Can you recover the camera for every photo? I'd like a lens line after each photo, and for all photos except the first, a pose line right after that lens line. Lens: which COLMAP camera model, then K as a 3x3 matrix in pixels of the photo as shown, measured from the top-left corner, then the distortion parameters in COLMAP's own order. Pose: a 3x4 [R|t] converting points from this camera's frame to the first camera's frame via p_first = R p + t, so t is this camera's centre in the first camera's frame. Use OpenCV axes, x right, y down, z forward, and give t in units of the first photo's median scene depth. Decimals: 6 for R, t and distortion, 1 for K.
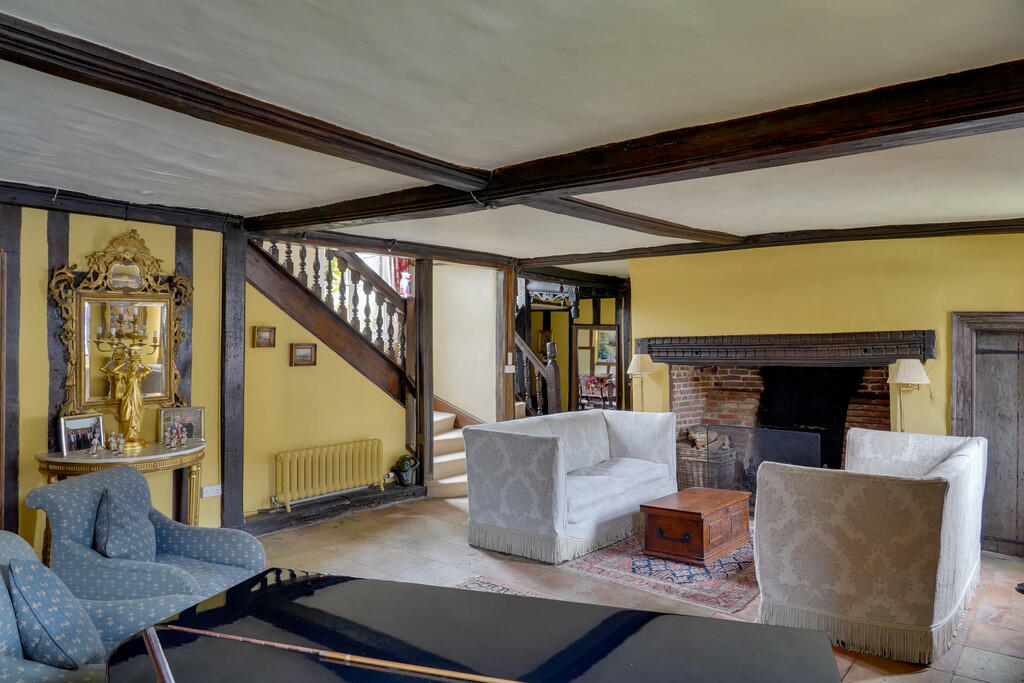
lens RADIAL K [[706.5, 0, 512.1], [0, 706.5, 333.2], [0, 0, 1]] dist [-0.003970, 0.000175]
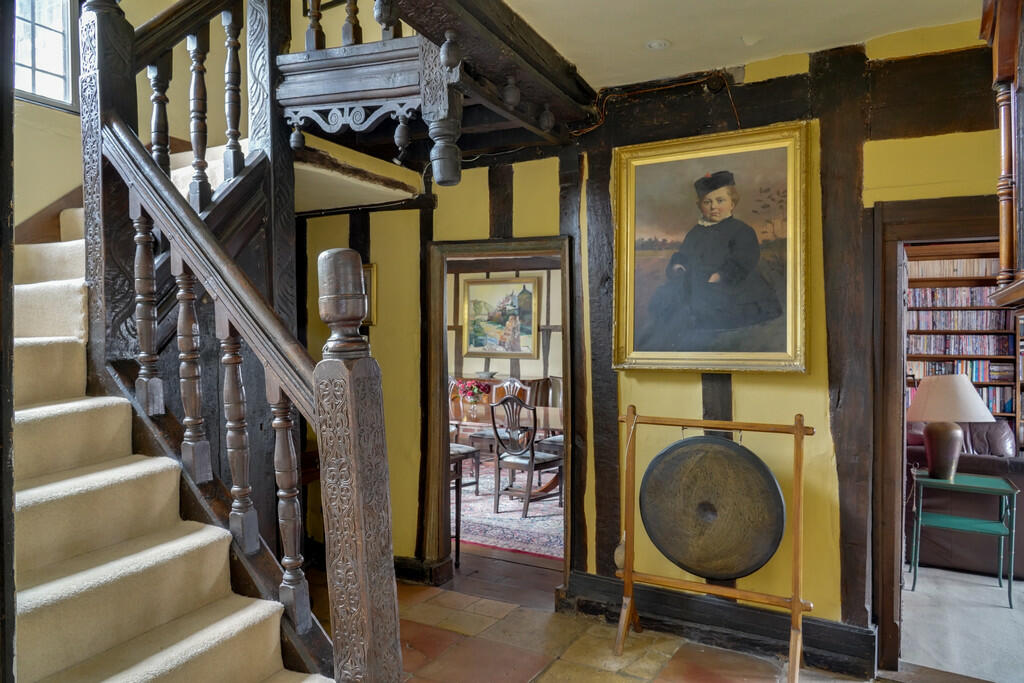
lens RADIAL K [[706.5, 0, 512.1], [0, 706.5, 333.2], [0, 0, 1]] dist [-0.003970, 0.000175]
pose [[0.976971, -0.004331, 0.213326, 0.053329], [0.001911, 0.999931, 0.011550, 0.030665], [-0.213361, -0.010876, 0.976913, 0.693145]]
